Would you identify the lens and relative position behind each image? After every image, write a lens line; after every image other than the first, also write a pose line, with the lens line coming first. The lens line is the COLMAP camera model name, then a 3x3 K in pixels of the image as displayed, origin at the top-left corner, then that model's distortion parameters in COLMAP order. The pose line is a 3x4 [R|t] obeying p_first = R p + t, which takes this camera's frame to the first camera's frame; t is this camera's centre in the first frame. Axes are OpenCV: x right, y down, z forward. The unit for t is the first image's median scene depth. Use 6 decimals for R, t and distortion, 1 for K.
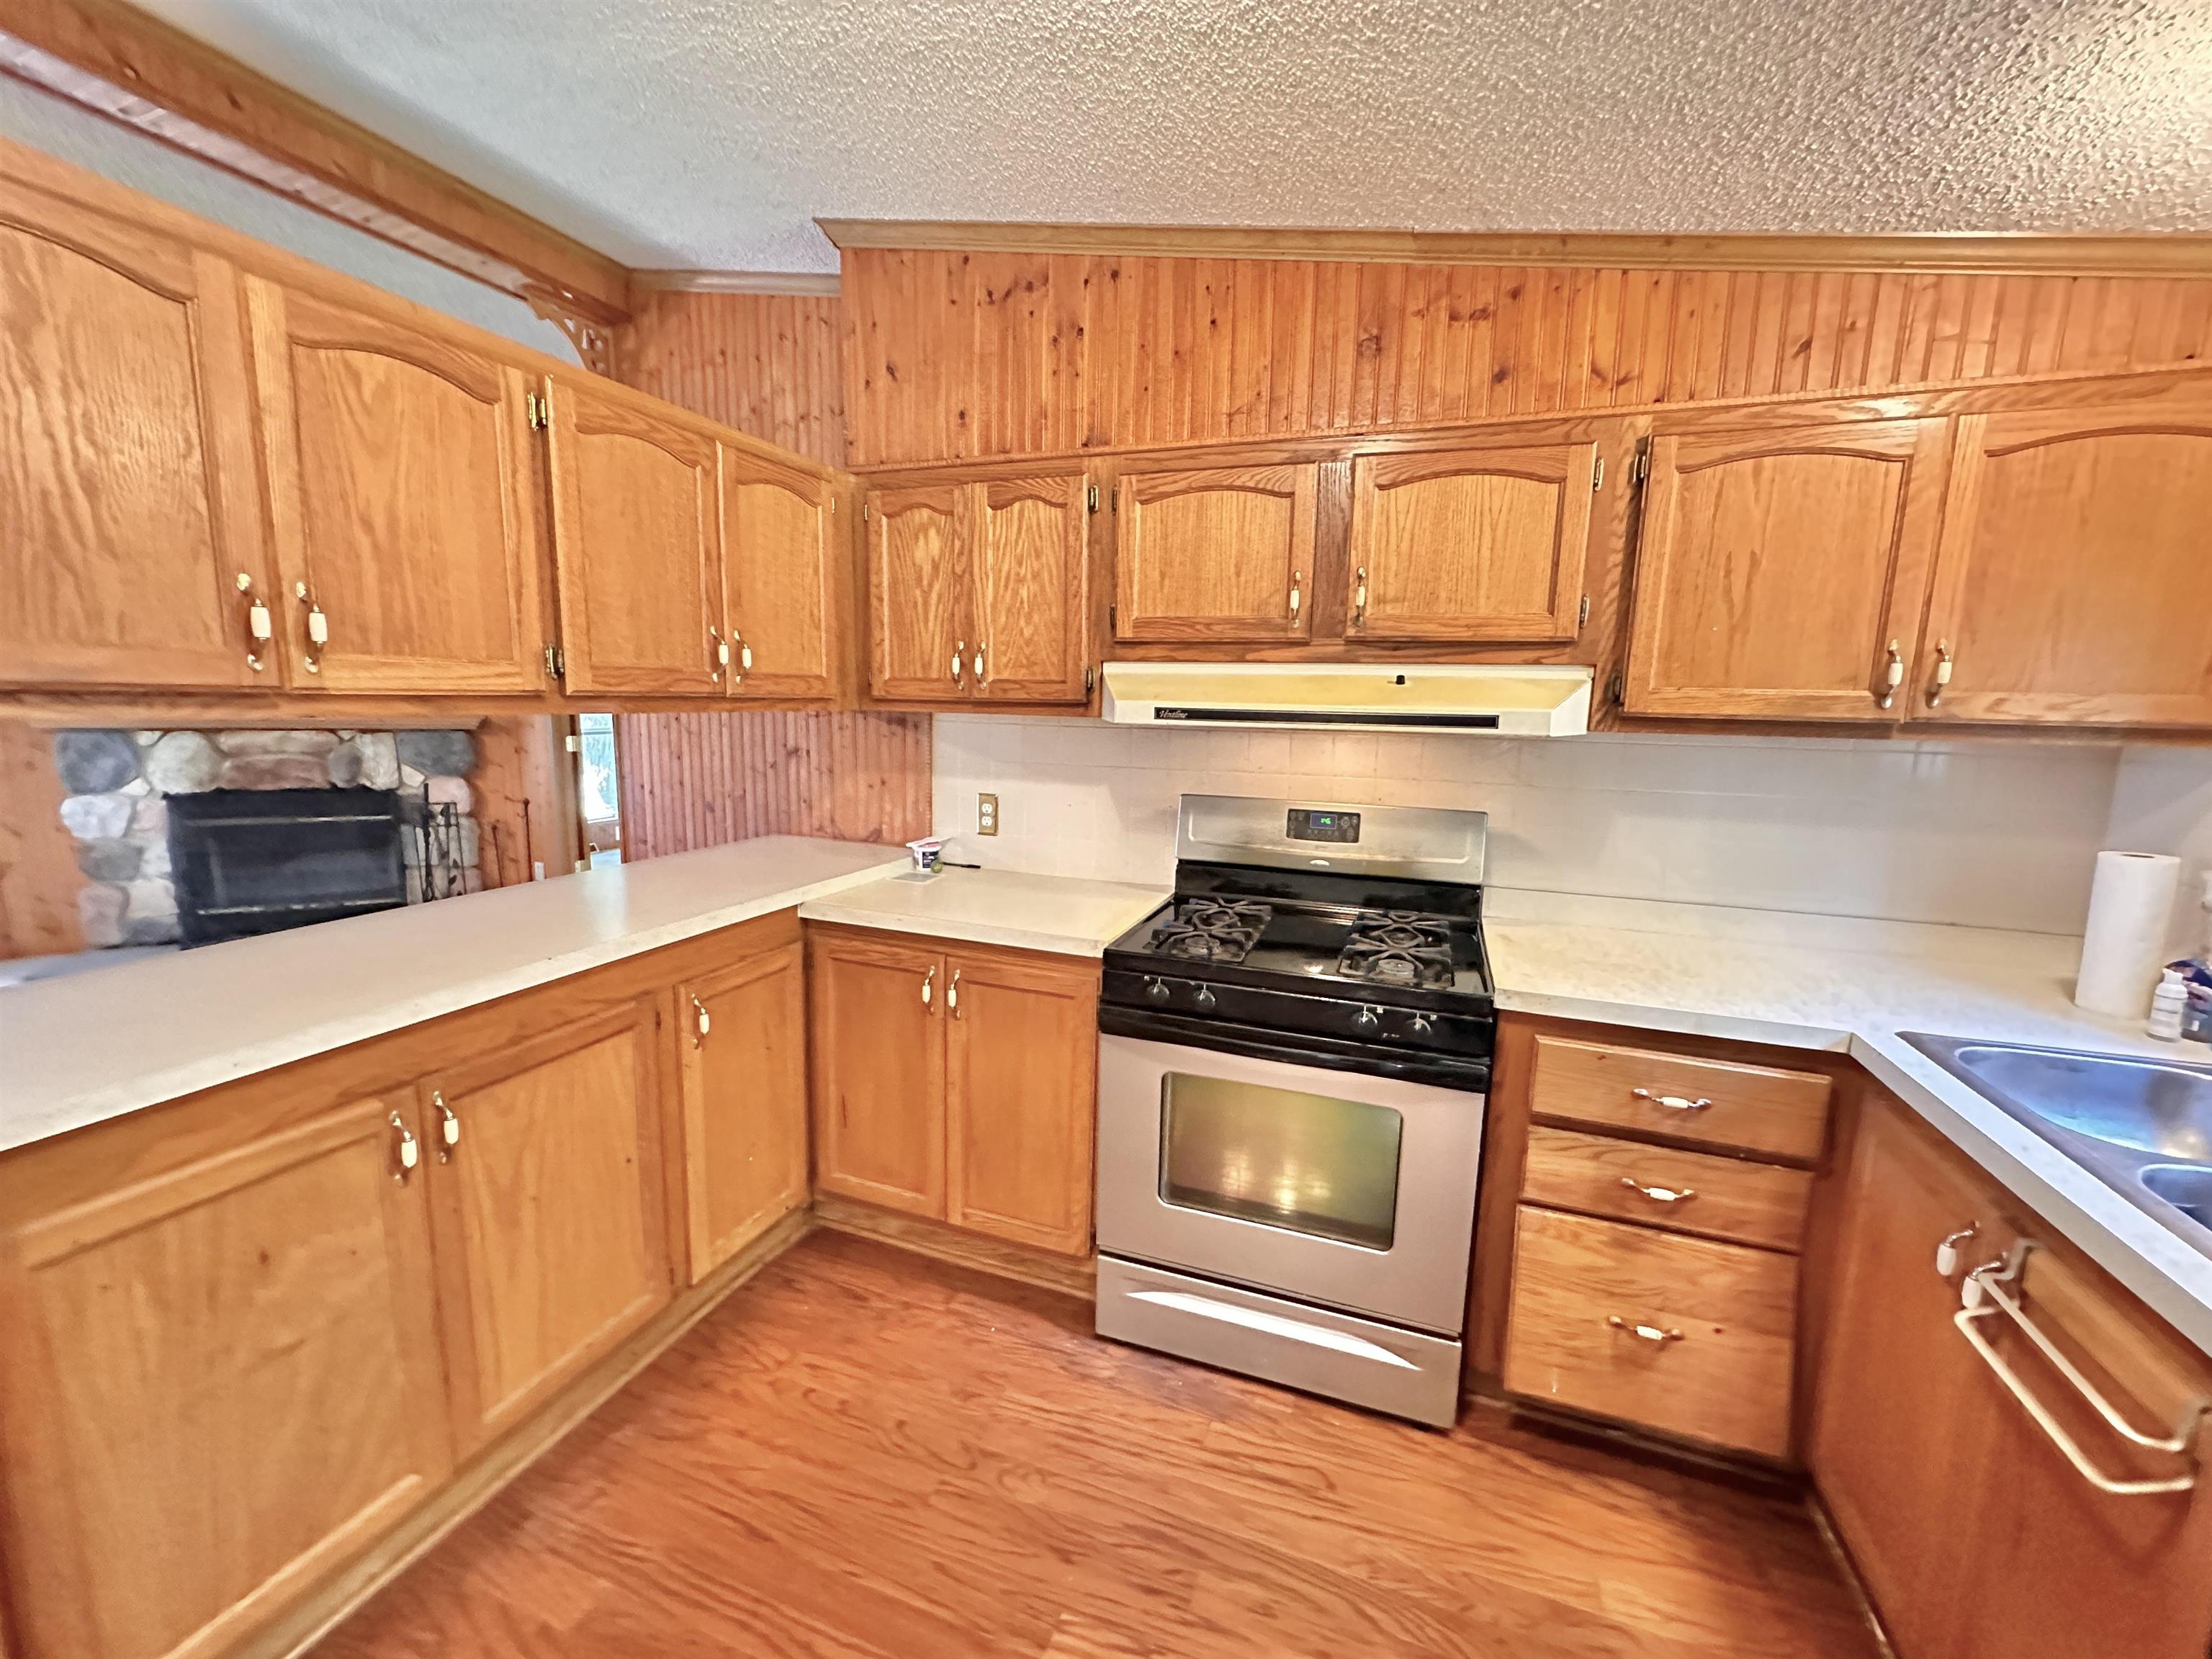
lens RADIAL K [[889.2, 0, 1108.5], [0, 889.2, 828.9], [0, 0, 1]] dist [-0.003198, 0.000636]
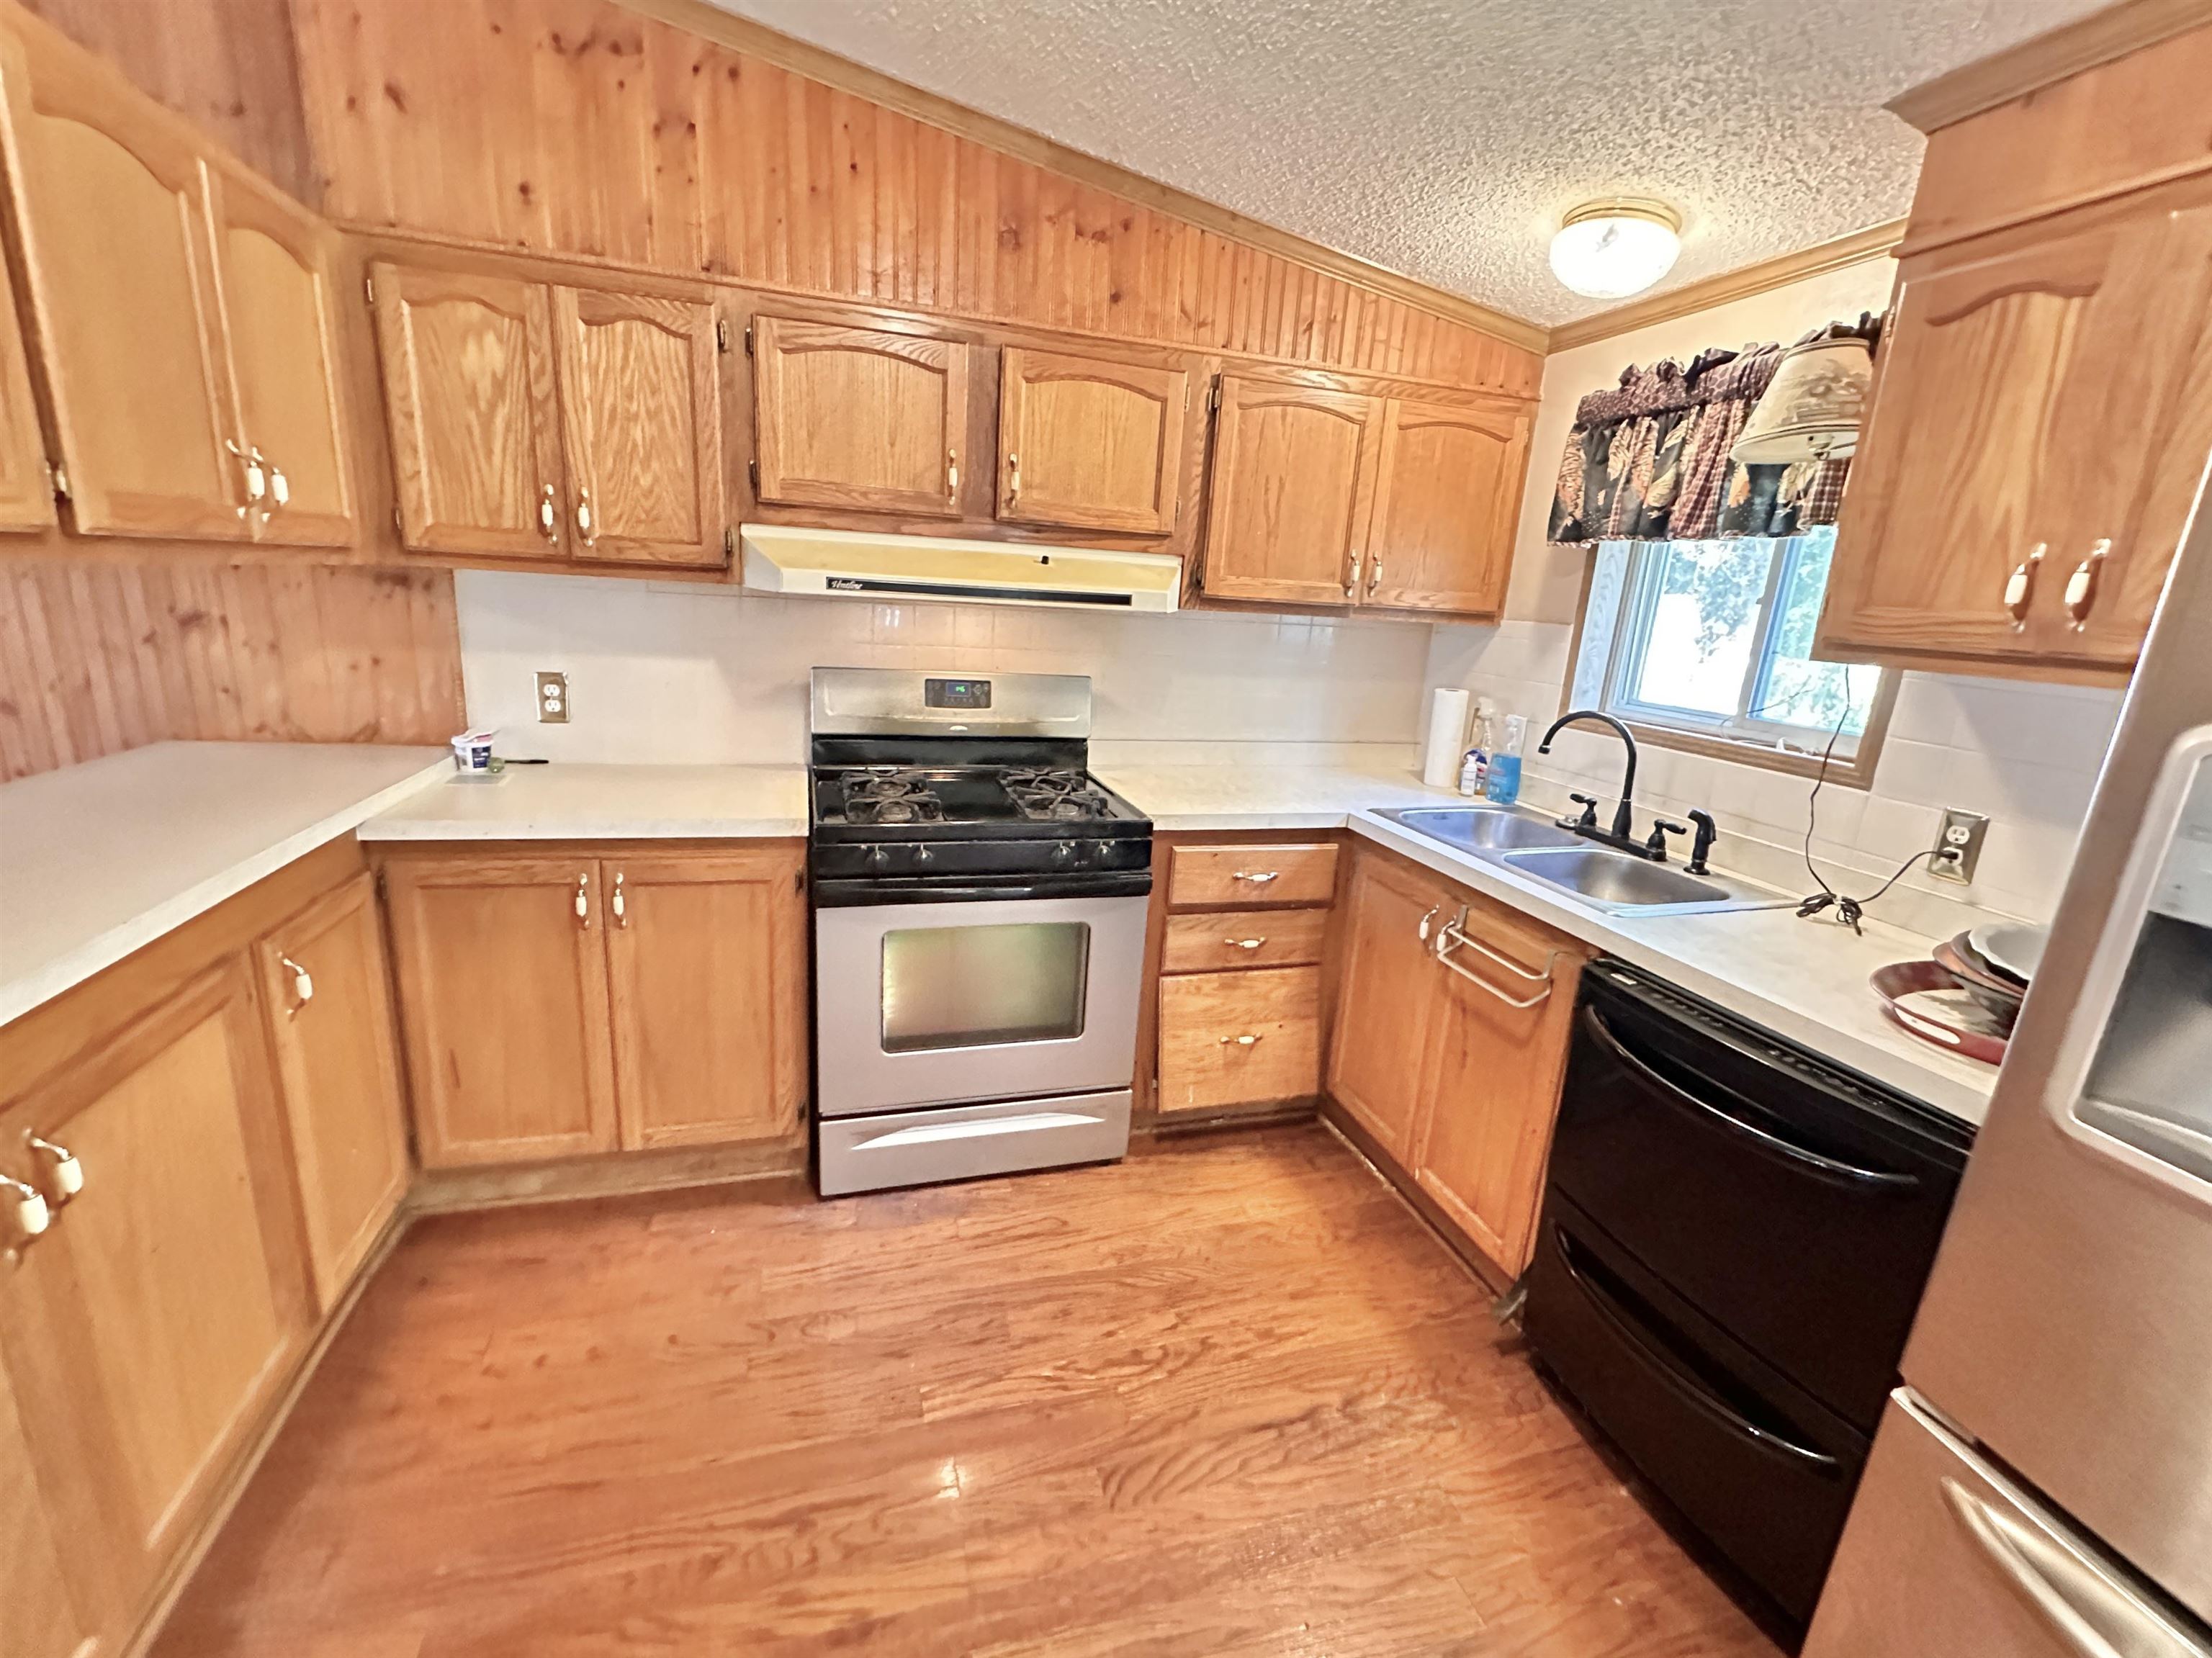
lens RADIAL K [[953.3, 0, 1106.4], [0, 953.3, 829.4], [0, 0, 1]] dist [-0.000692, -0.000670]
pose [[0.796112, -0.123240, 0.592467, -0.363514], [0.045463, 0.988457, 0.144520, 0.000193], [-0.603439, -0.088119, 0.792526, -0.042924]]
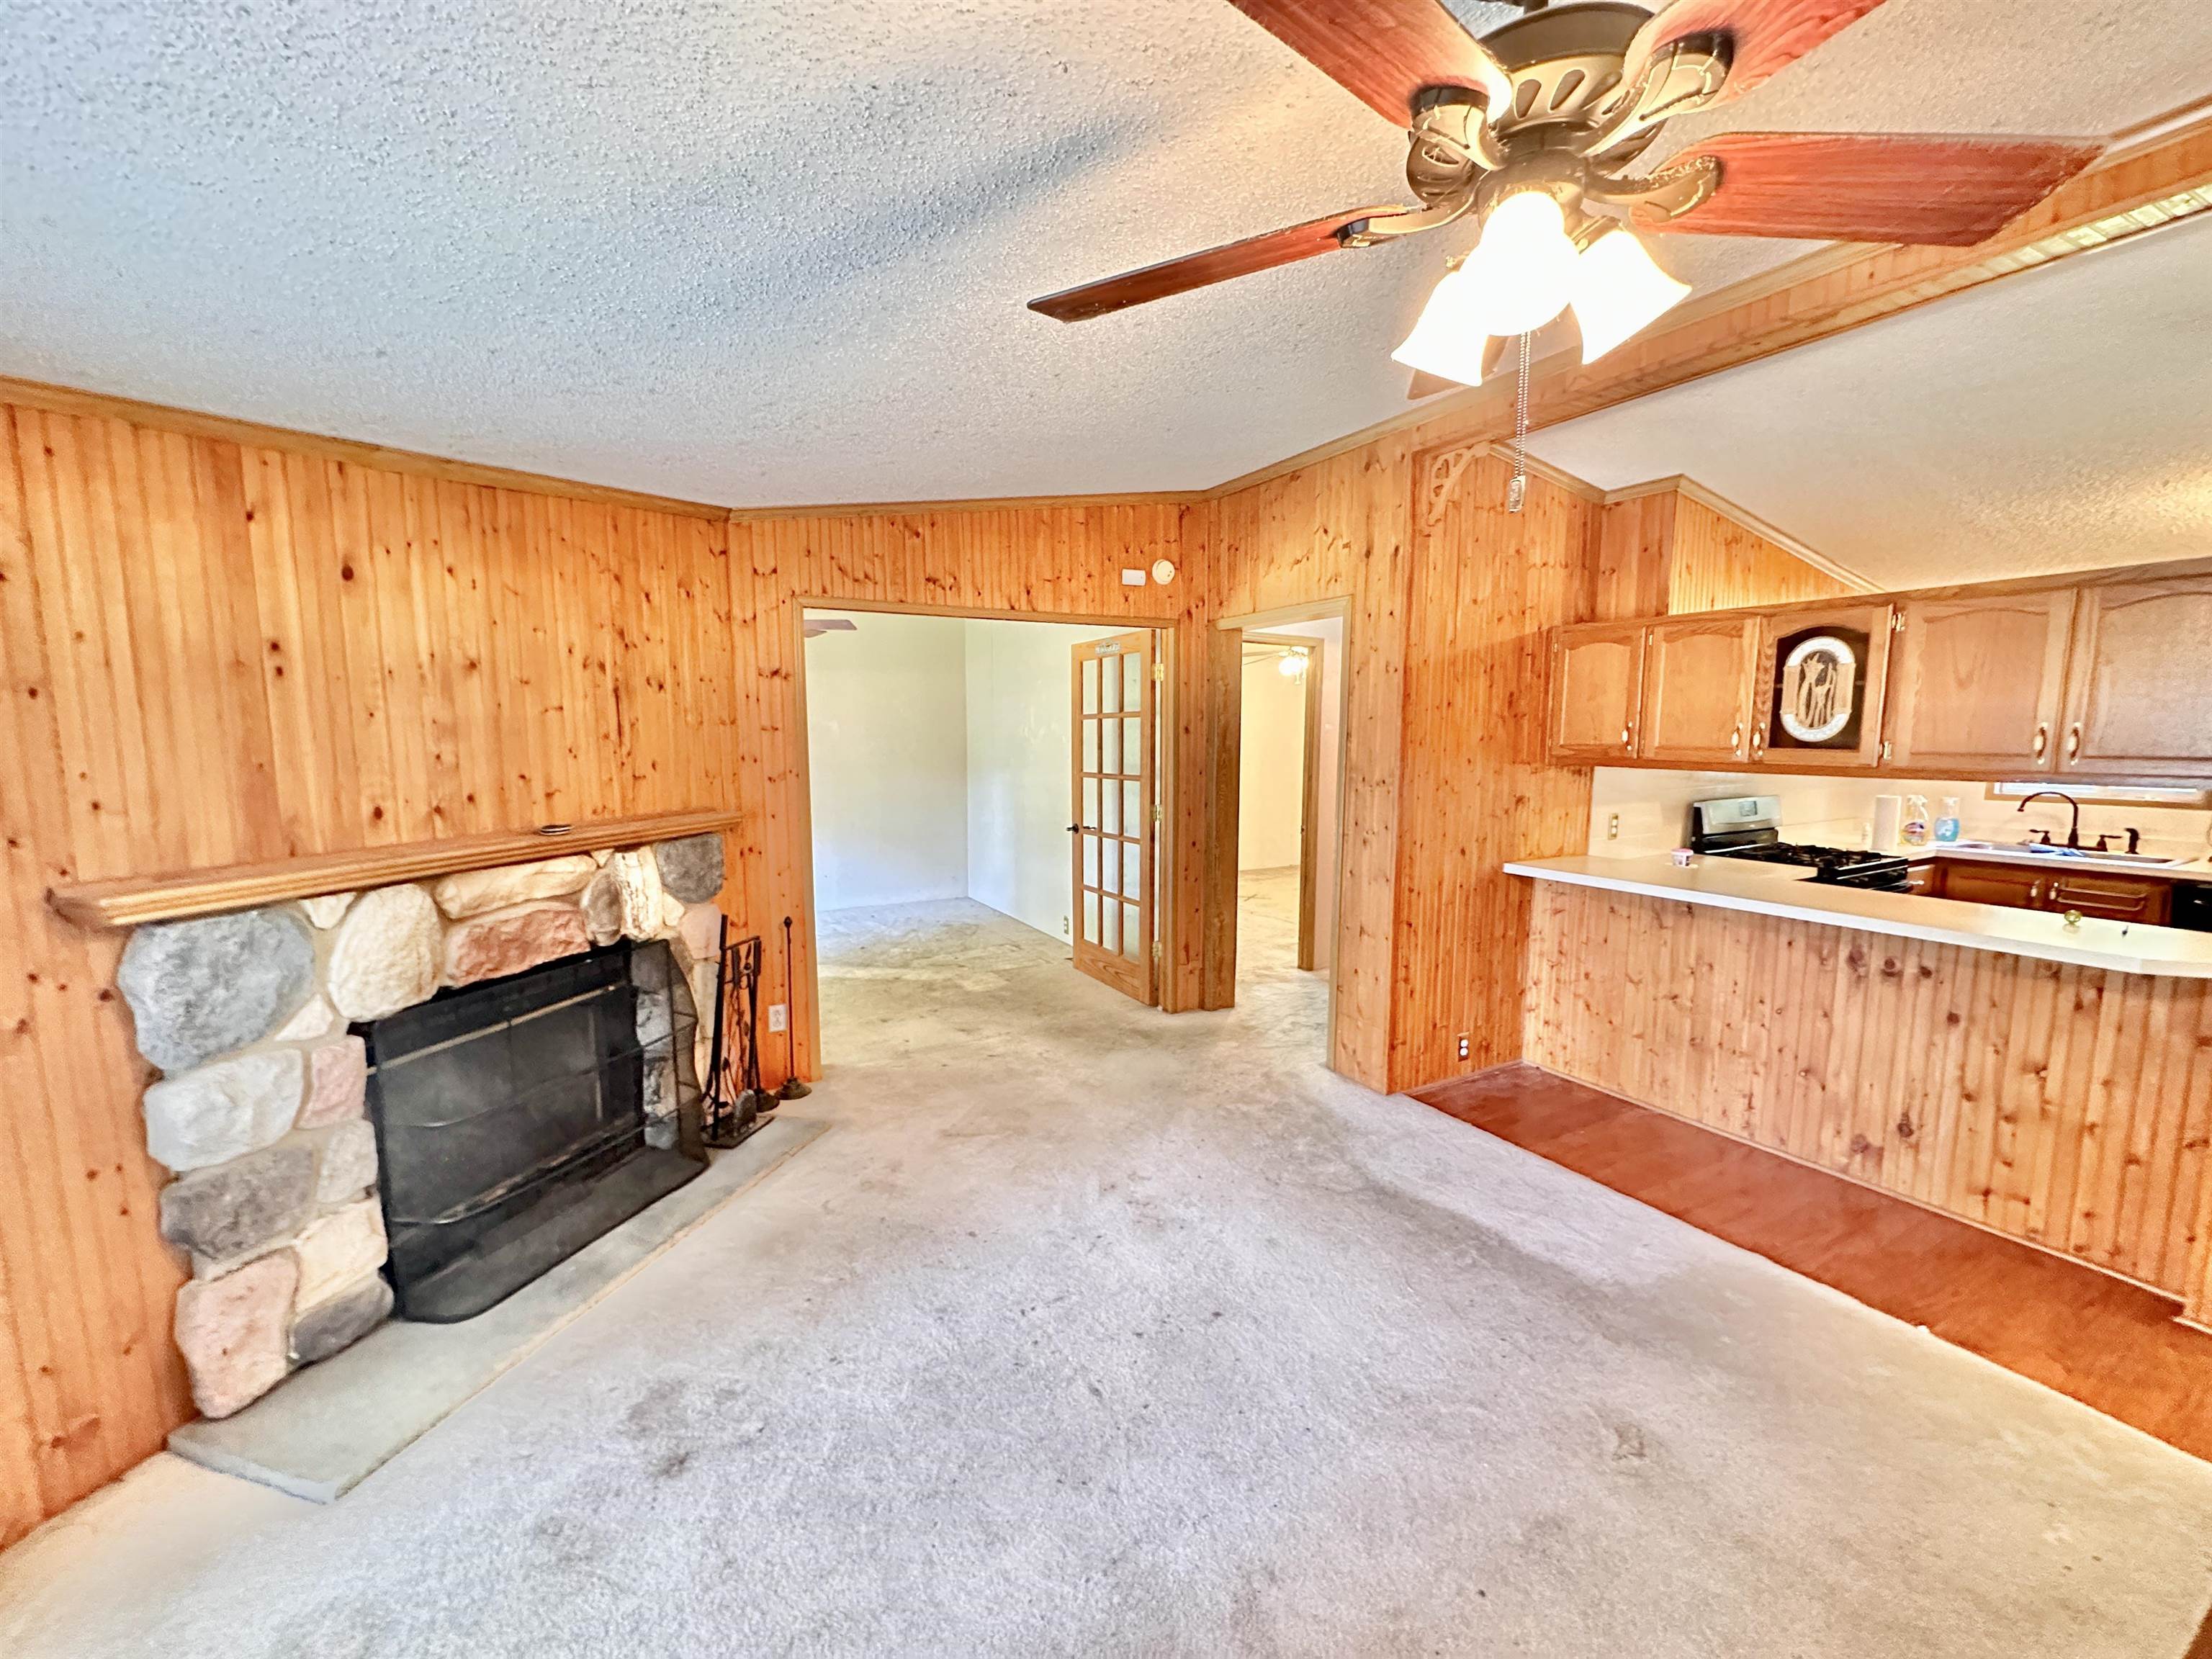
lens RADIAL K [[889.2, 0, 1105.4], [0, 889.2, 831.3], [0, 0, 1]] dist [-0.003198, 0.000636]
pose [[0.649087, -0.109153, 0.752842, -2.656936], [0.127531, 0.991260, 0.033766, -0.245048], [-0.749948, 0.074094, 0.657334, 0.864771]]
